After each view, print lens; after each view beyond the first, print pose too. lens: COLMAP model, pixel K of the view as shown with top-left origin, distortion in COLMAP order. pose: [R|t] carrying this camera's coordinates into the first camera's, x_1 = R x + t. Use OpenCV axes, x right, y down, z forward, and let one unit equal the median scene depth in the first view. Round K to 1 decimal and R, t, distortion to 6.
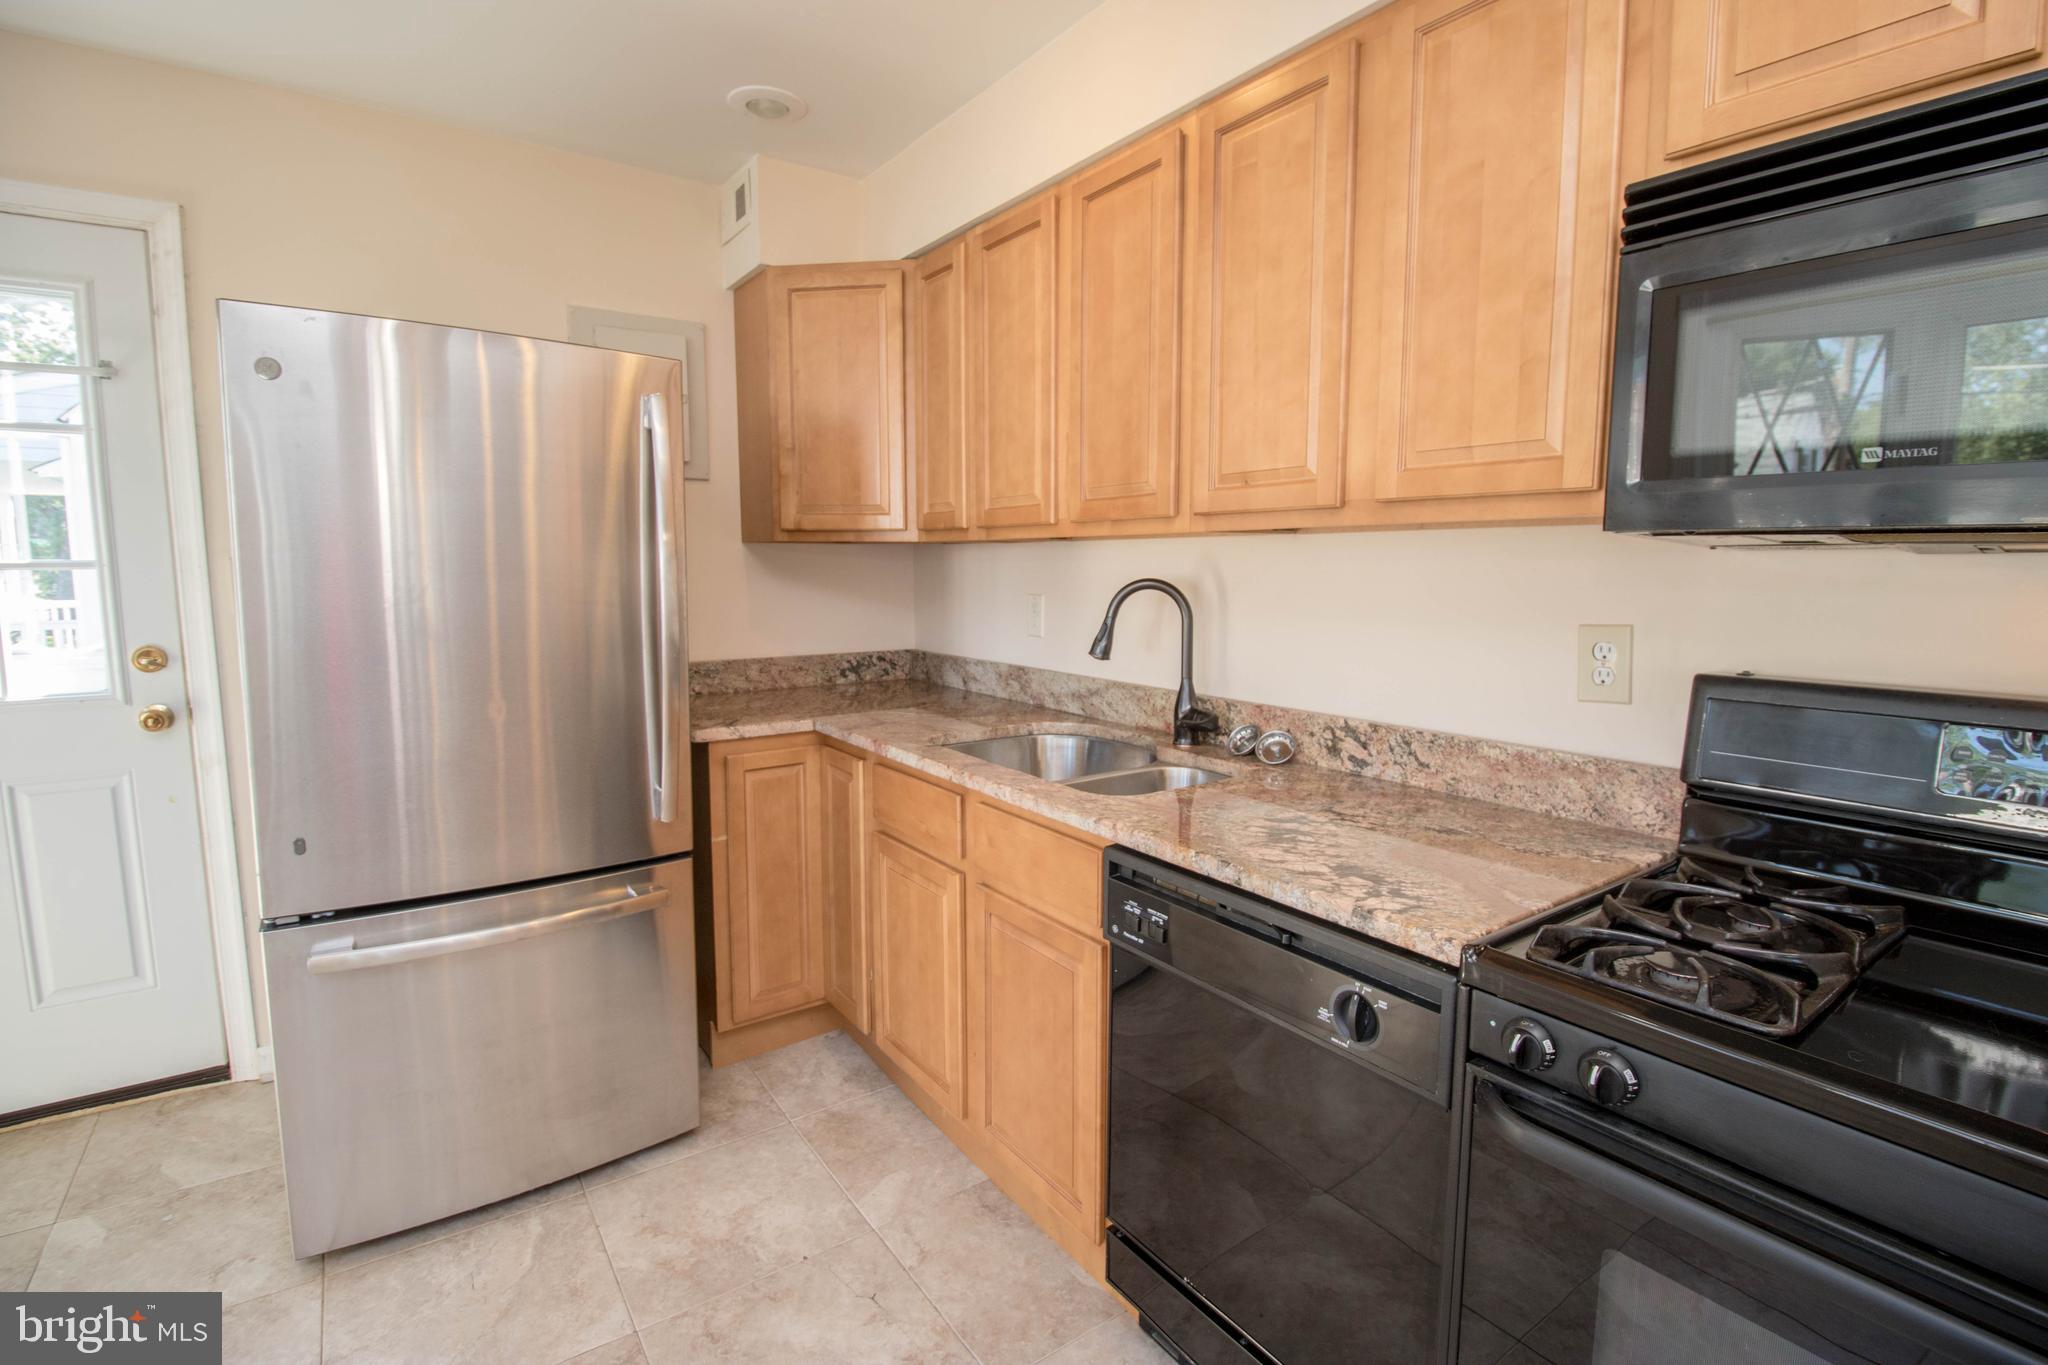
lens RADIAL K [[953.1, 0, 1027.9], [0, 953.1, 665.1], [0, 0, 1]] dist [-0.001113, -0.000274]
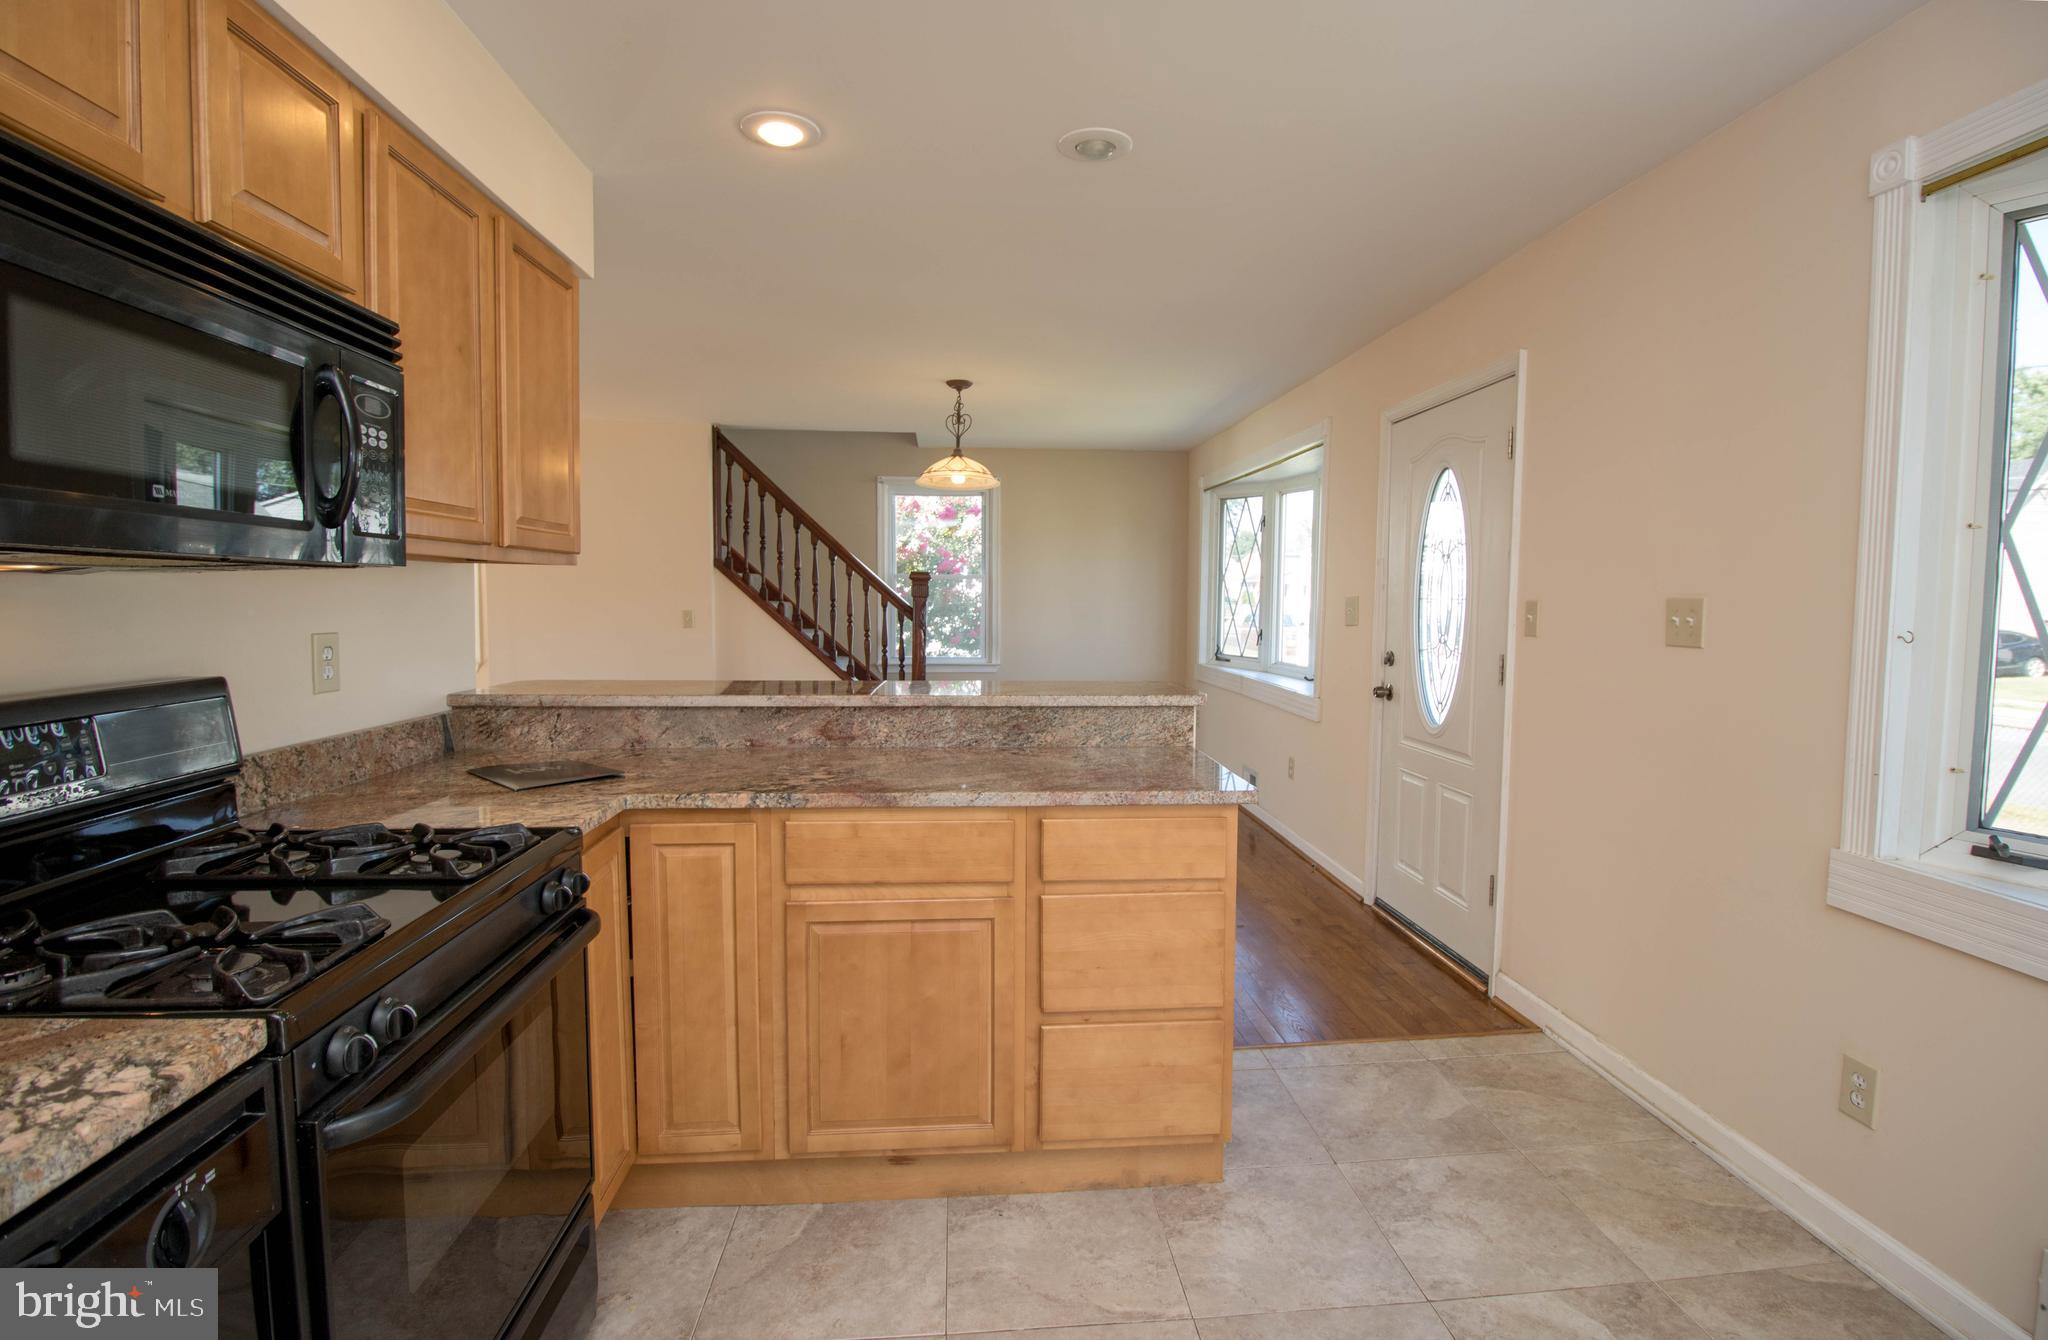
lens RADIAL K [[958.3, 0, 1033.2], [0, 958.3, 662.5], [0, 0, 1]] dist [-0.000795, -0.014014]
pose [[-0.859850, -0.044495, 0.508604, -0.315255], [0.043307, 0.986248, 0.159497, -0.075255], [-0.508707, 0.159169, -0.846098, 0.726002]]
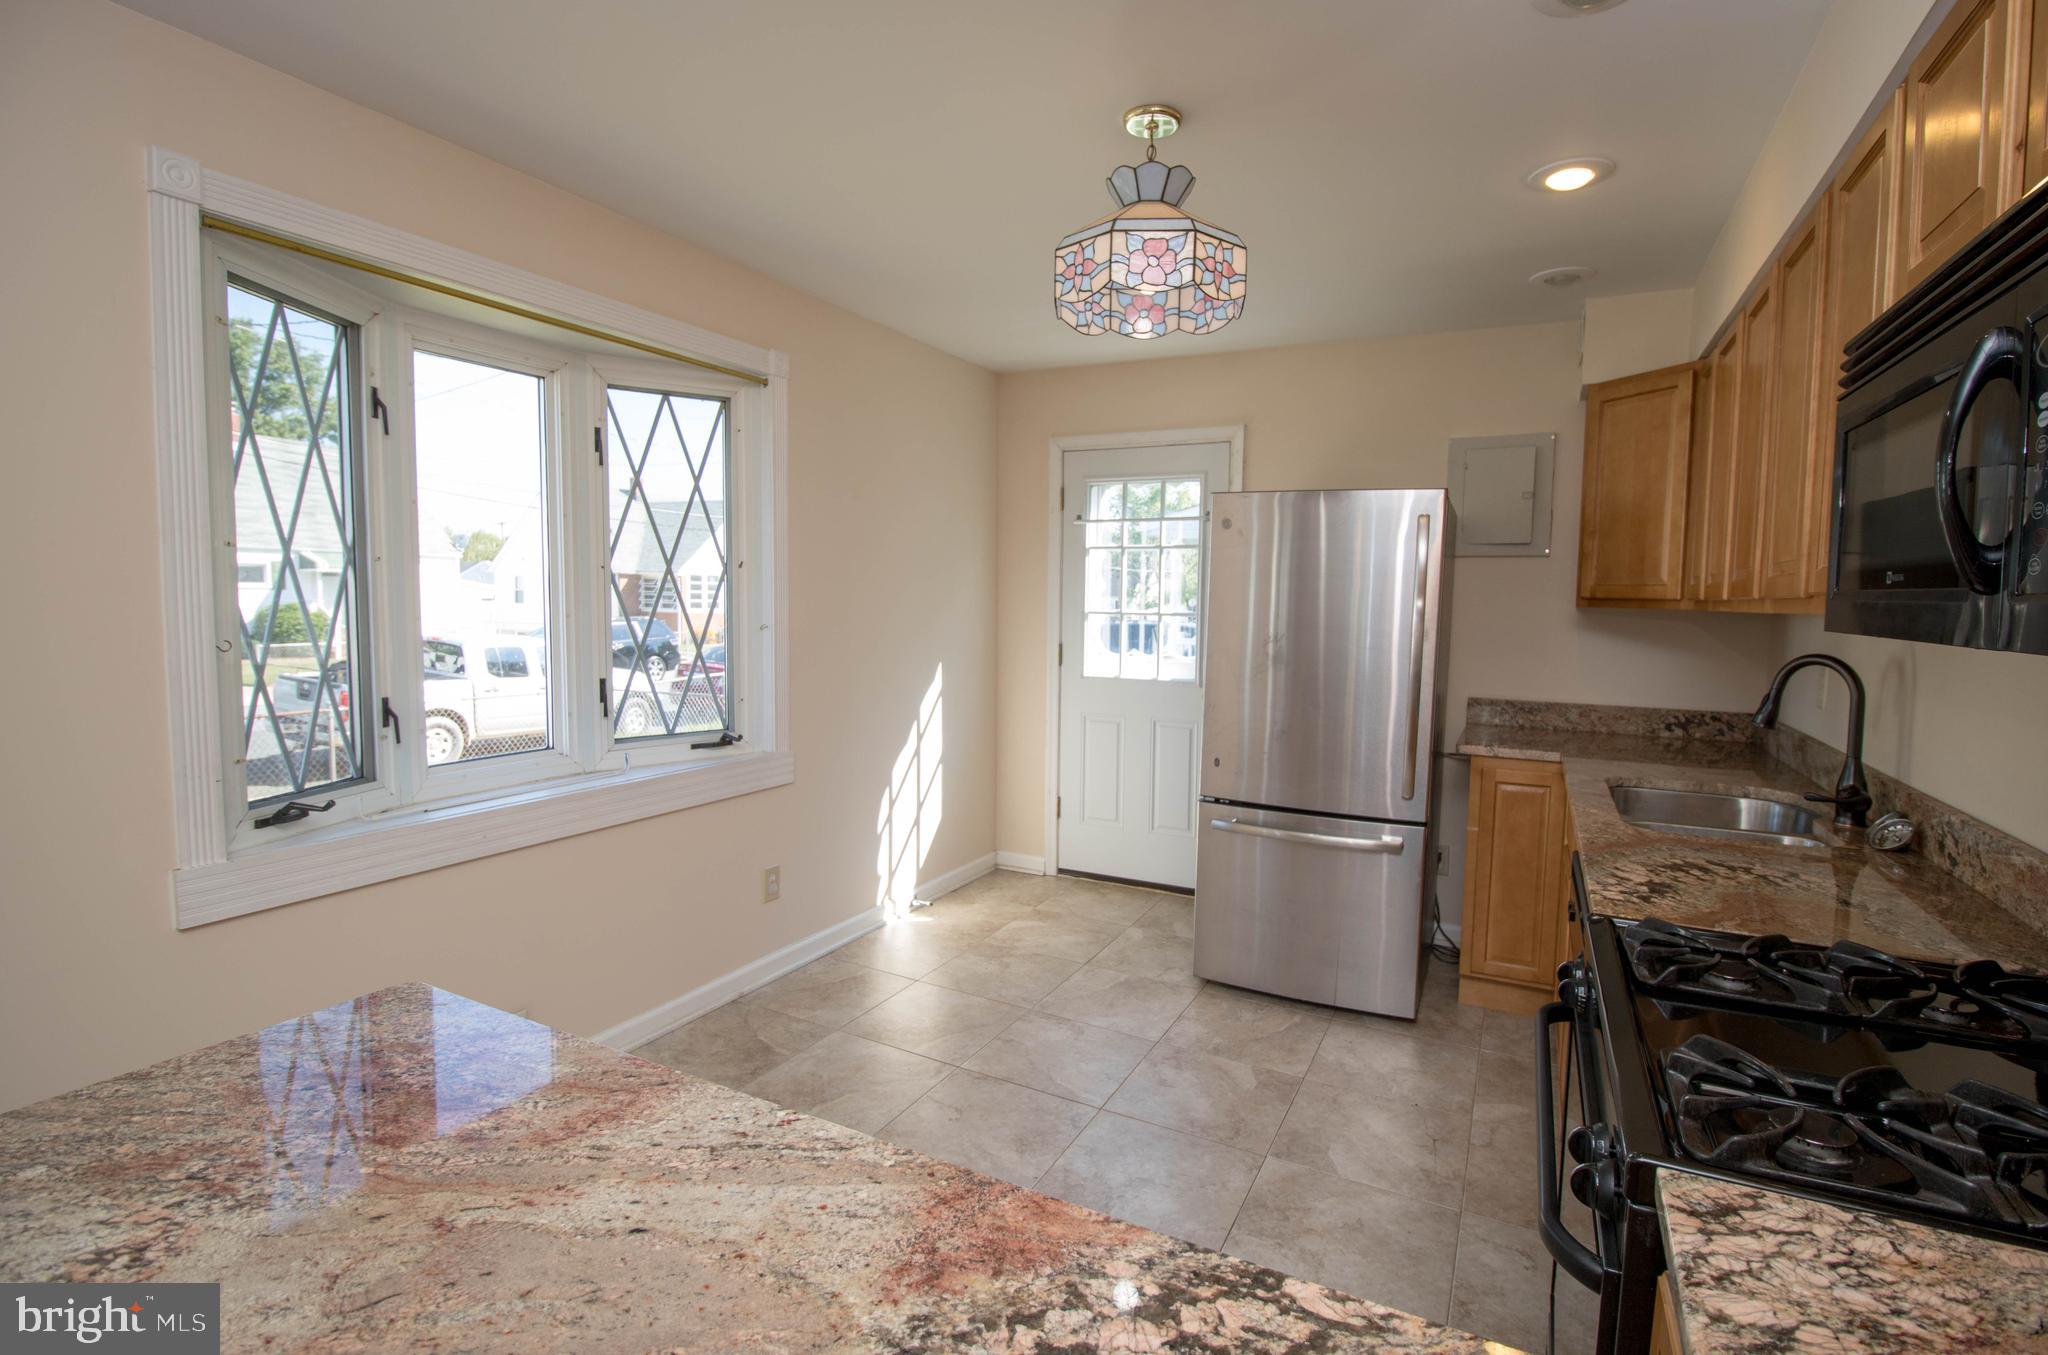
lens RADIAL K [[959.2, 0, 1042.8], [0, 959.2, 668.4], [0, 0, 1]] dist [0.002904, -0.014549]
pose [[0.467053, 0.074085, -0.881120, 0.716214], [-0.111758, 0.993439, 0.024290, -0.008388], [0.877138, 0.087128, 0.472268, -0.238020]]
